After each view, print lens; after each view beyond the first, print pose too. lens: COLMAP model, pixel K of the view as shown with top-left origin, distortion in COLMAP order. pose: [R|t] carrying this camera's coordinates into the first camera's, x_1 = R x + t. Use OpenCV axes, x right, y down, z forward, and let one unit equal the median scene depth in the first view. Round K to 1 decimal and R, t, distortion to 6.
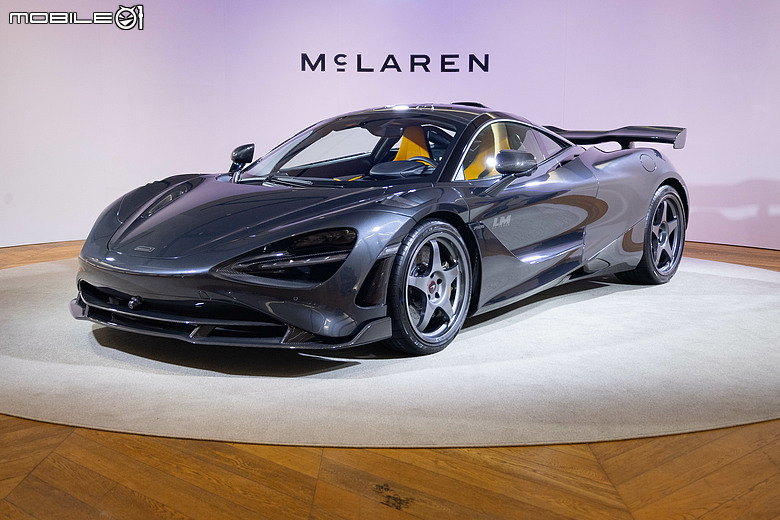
lens RADIAL K [[1069.3, 0, 389.4], [0, 1069.3, 260.0], [0, 0, 1]] dist [-0.023232, 0.000000]
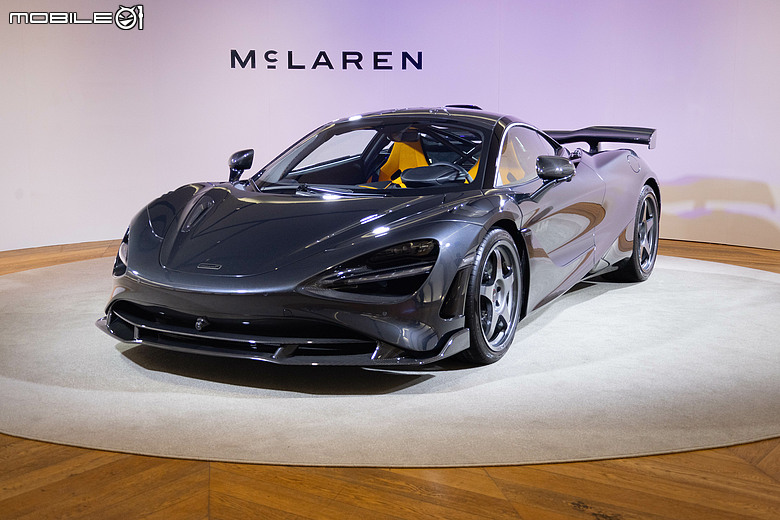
lens RADIAL K [[1090.2, 0, 390.8], [0, 1090.2, 258.7], [0, 0, 1]] dist [-0.008552, 0.000000]
pose [[0.983235, -0.027260, 0.180295, -0.238508], [0.026055, 0.999620, 0.009051, -0.020870], [-0.180474, -0.004202, 0.983571, 0.020415]]
